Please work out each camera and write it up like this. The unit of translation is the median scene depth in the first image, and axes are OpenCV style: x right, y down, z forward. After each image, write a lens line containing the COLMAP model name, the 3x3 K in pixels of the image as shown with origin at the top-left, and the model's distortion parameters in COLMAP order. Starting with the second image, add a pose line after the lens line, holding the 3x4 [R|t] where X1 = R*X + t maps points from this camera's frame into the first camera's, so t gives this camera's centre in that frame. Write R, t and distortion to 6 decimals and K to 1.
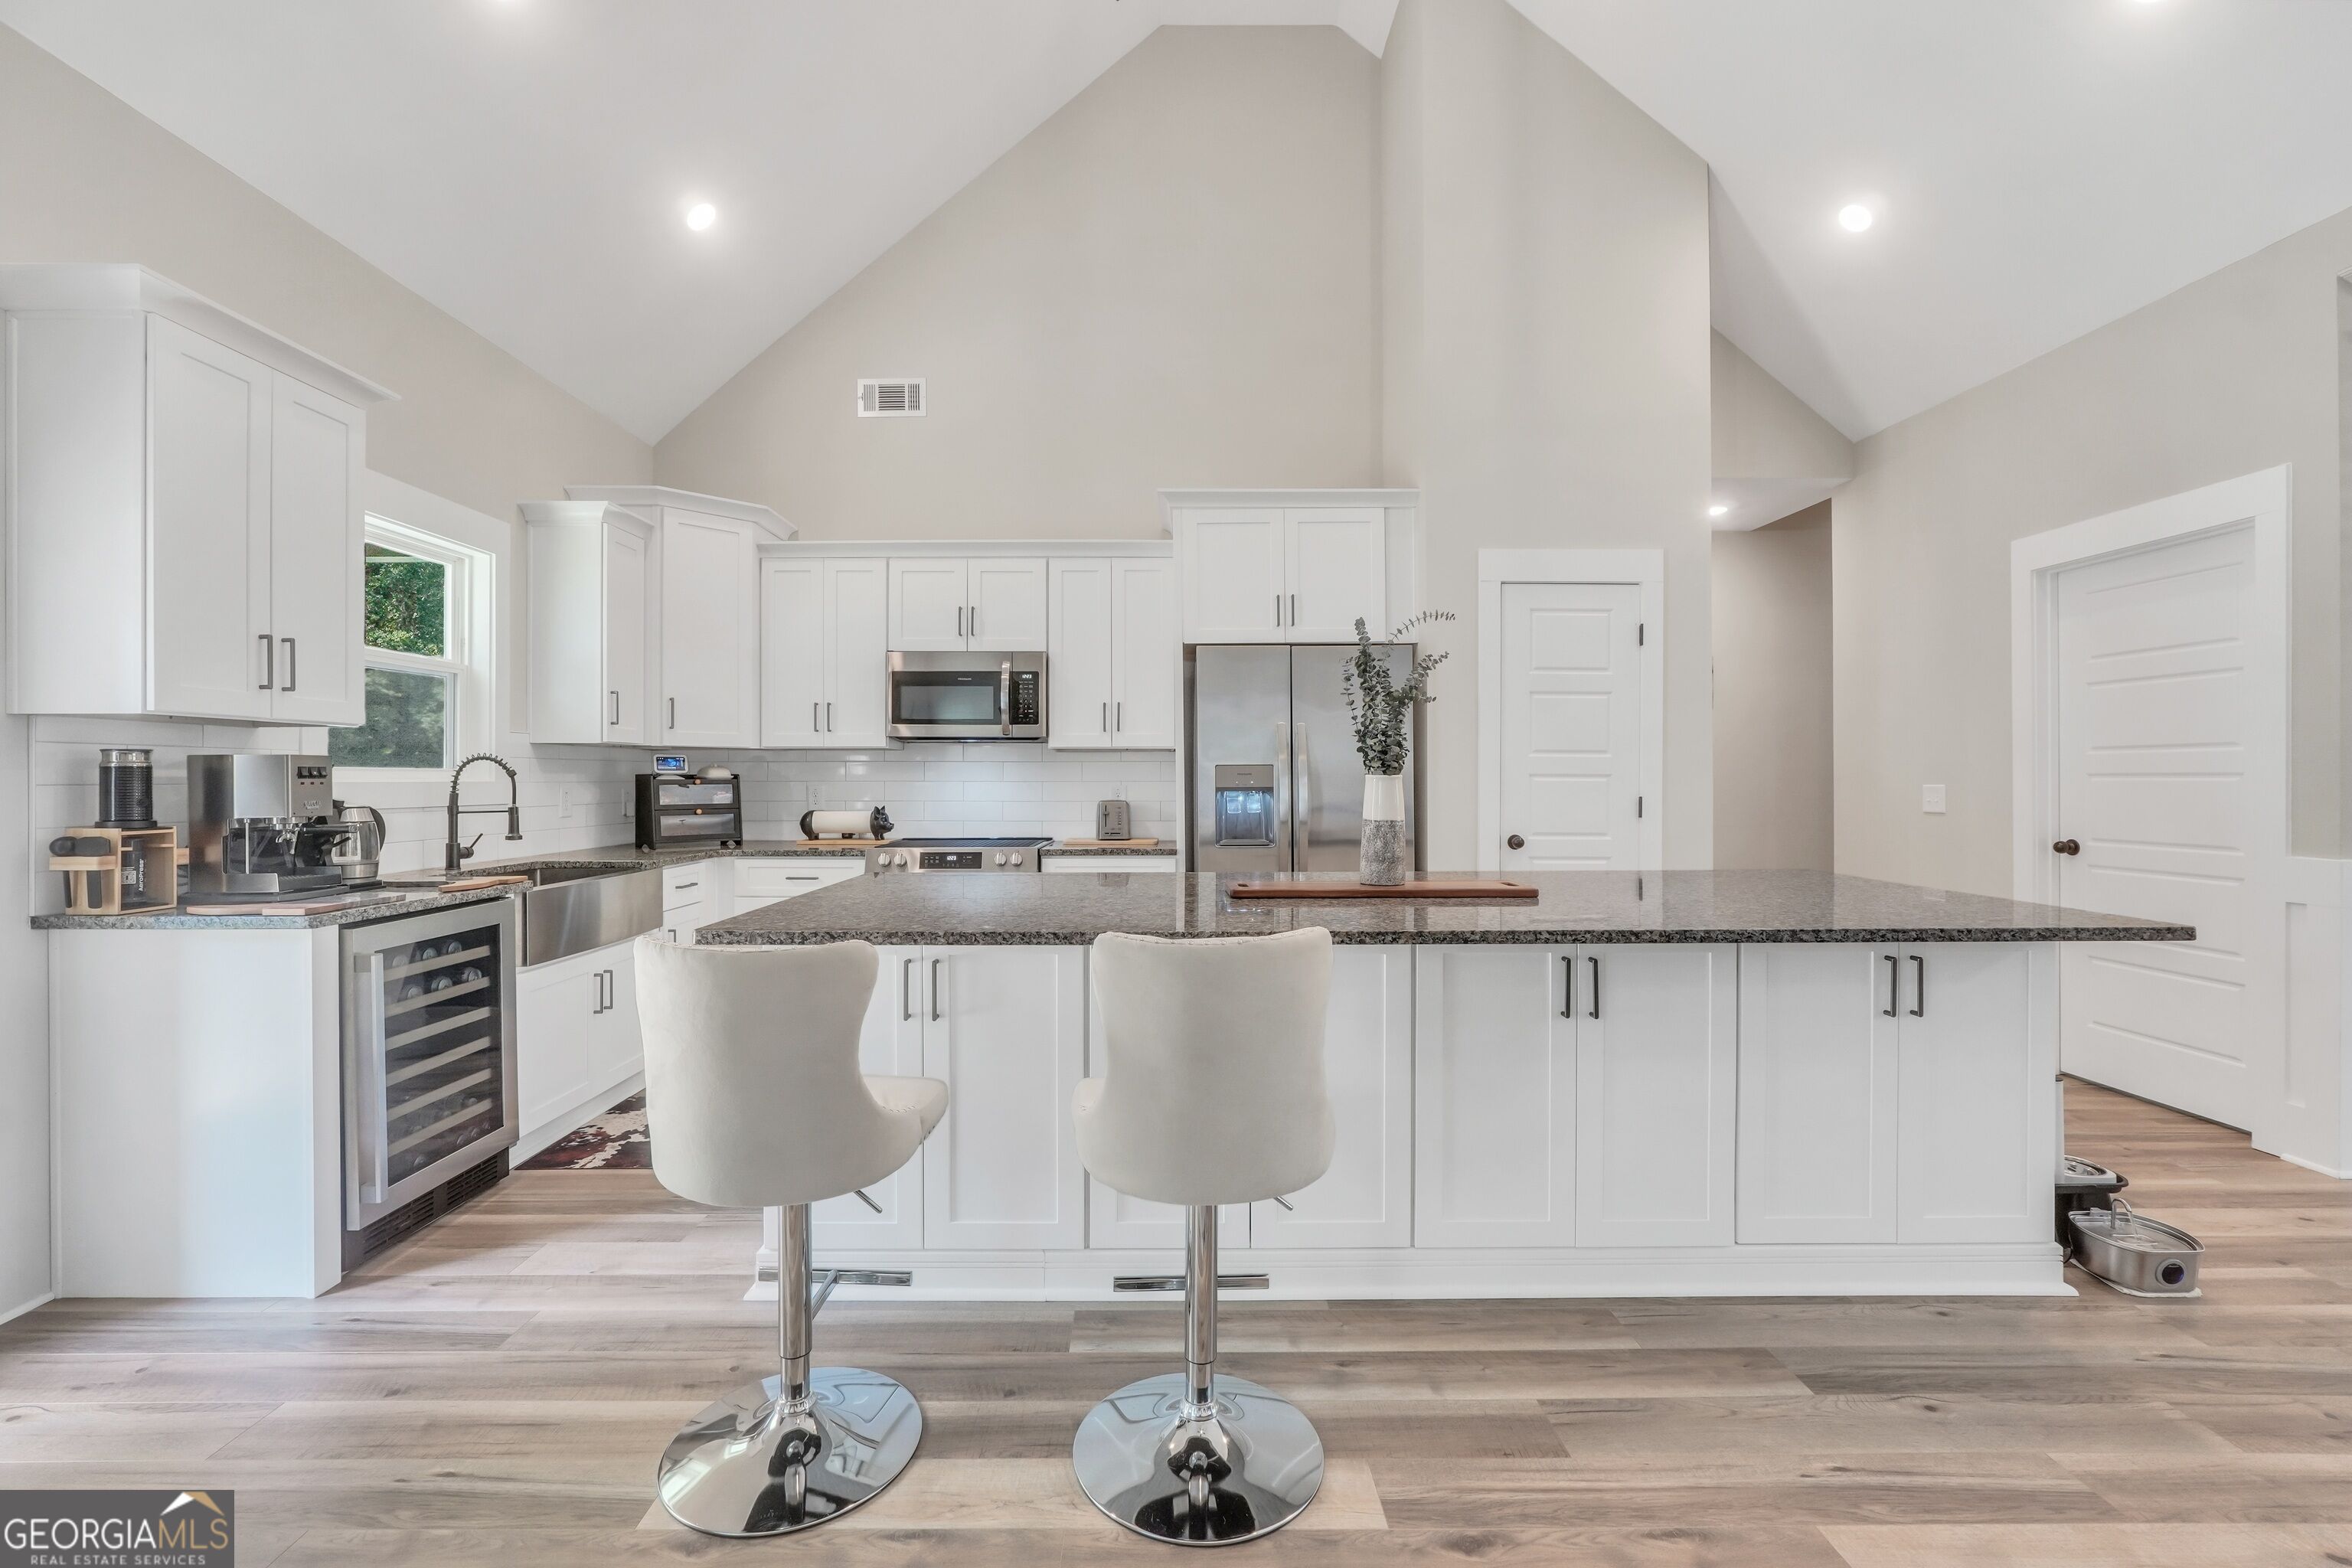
lens RADIAL K [[984.6, 0, 1161.6], [0, 984.6, 778.6], [0, 0, 1]] dist [-0.018787, 0.006116]
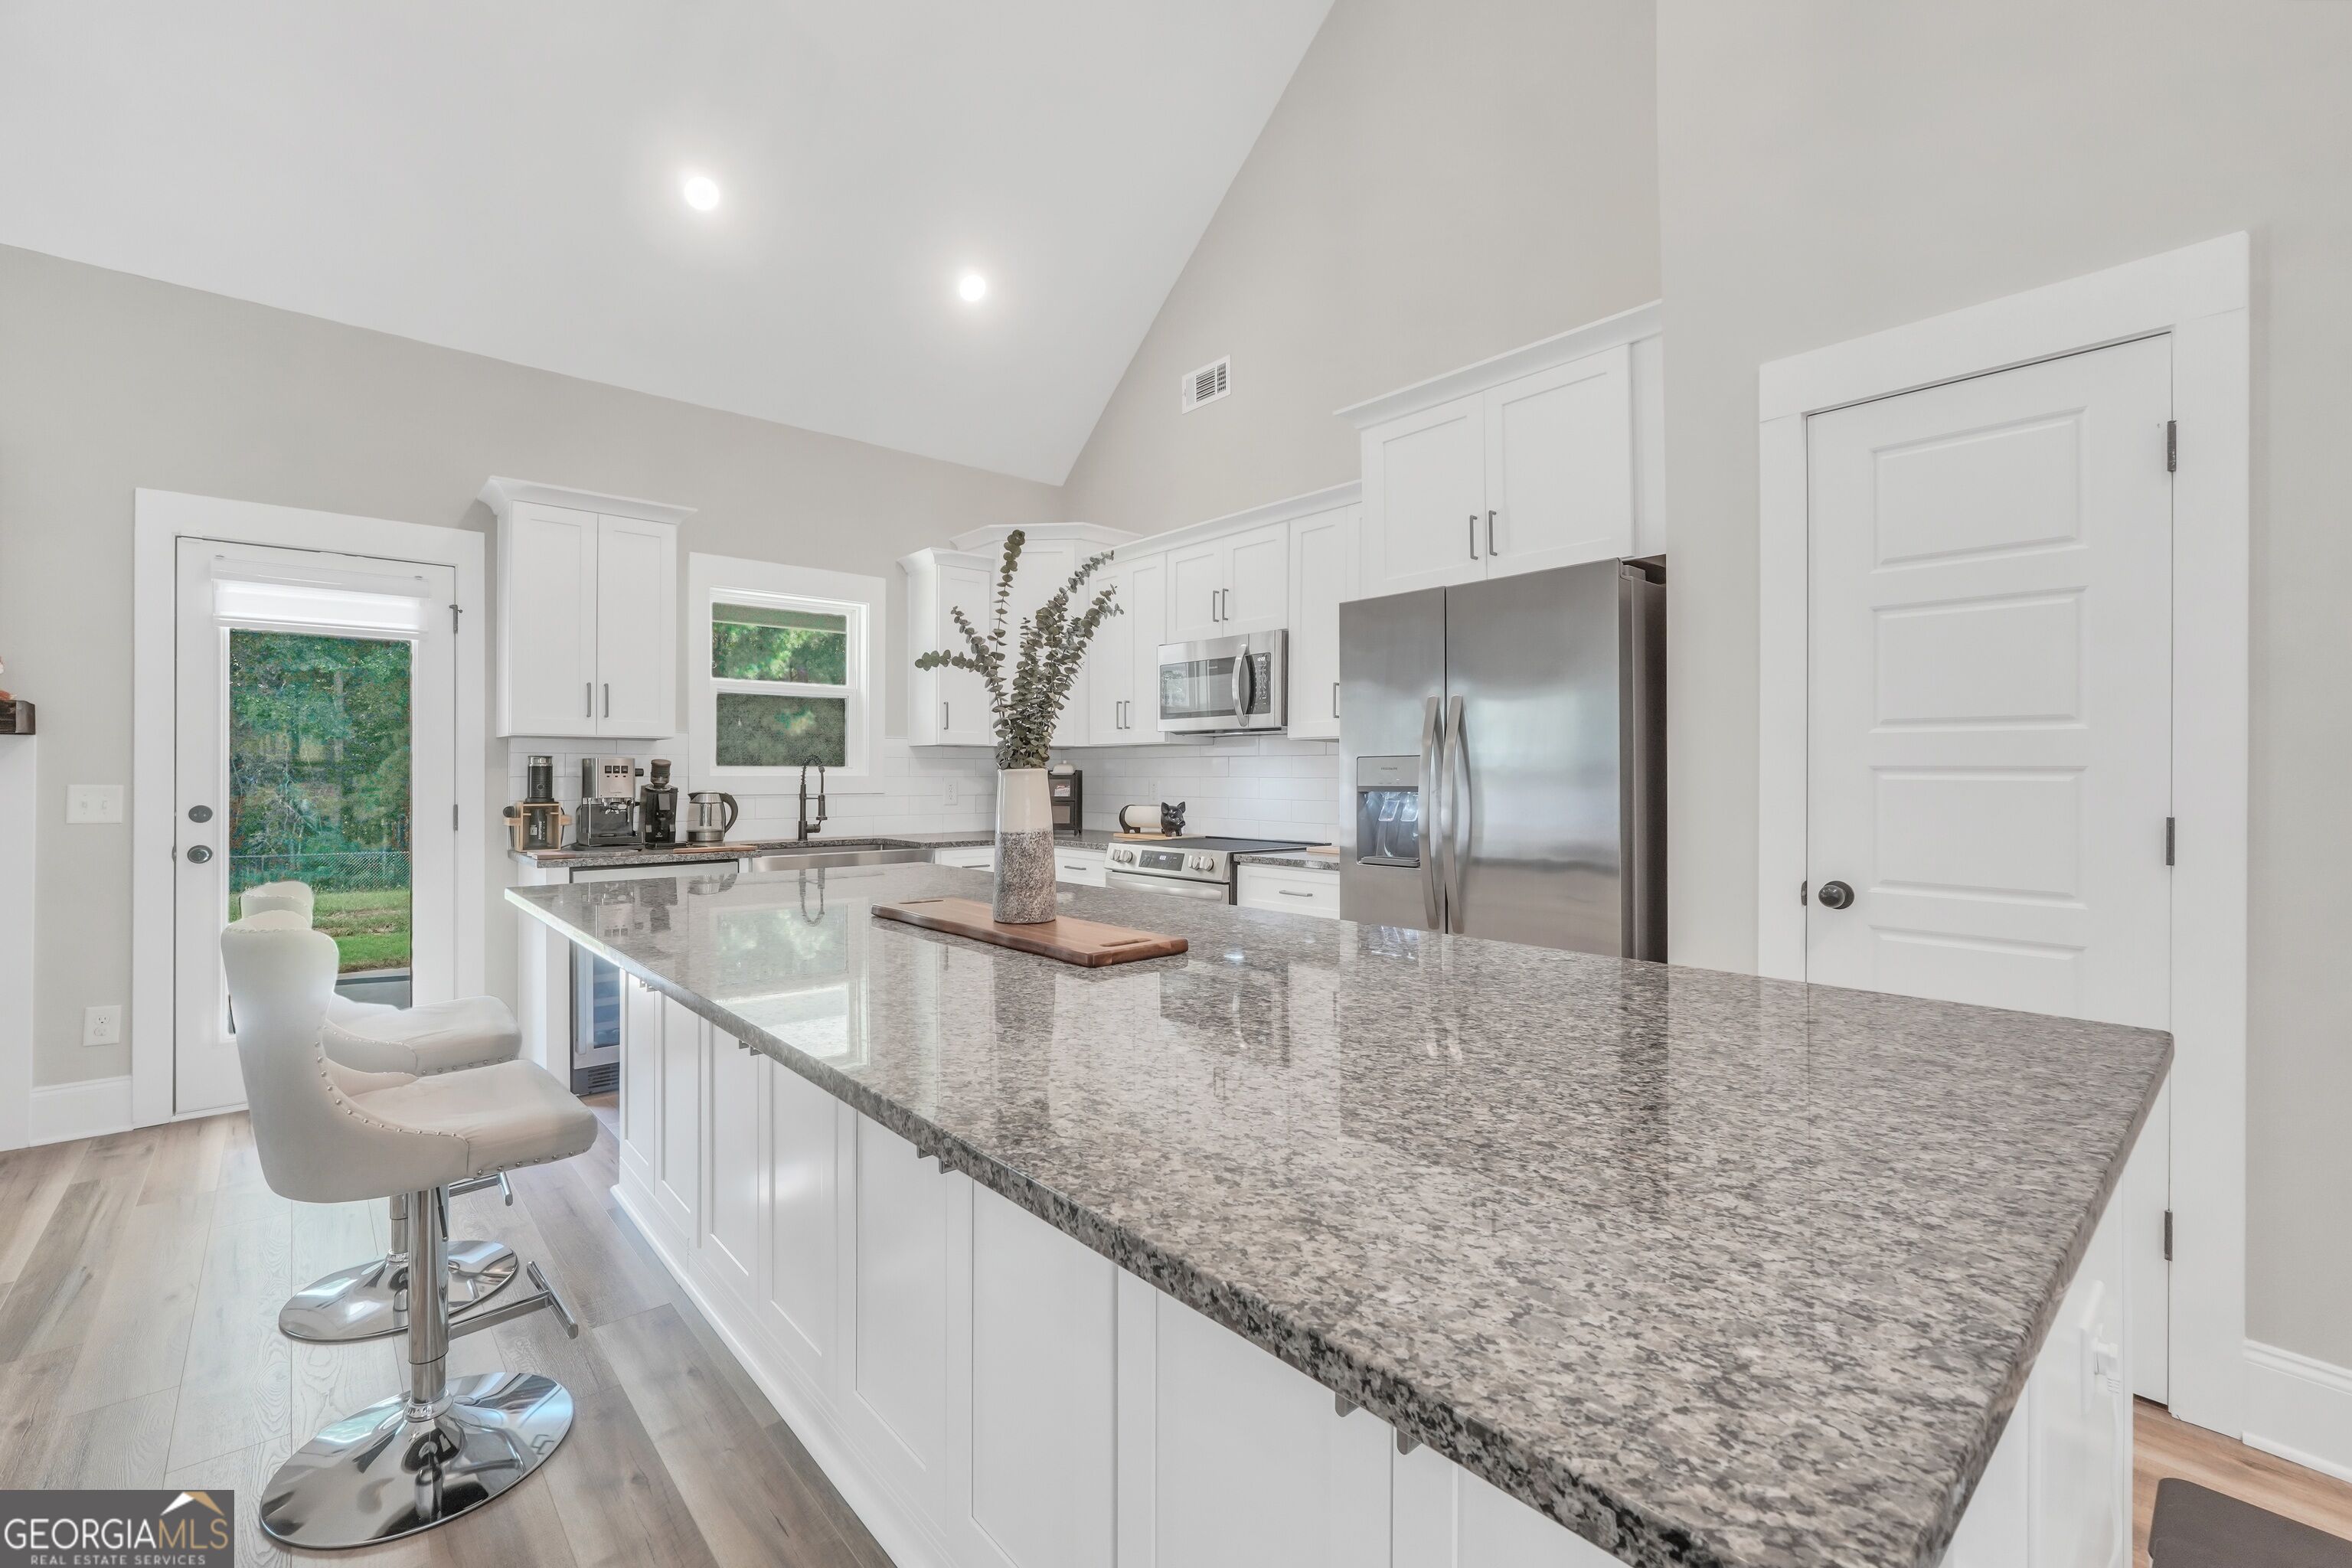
lens RADIAL K [[999.9, 0, 1151.5], [0, 999.9, 768.2], [0, 0, 1]] dist [-0.020016, 0.005527]
pose [[0.650988, -0.003744, -0.759079, 0.543867], [-0.001716, 0.999978, -0.006404, 0.000127], [0.759086, 0.005471, 0.650967, 0.383340]]
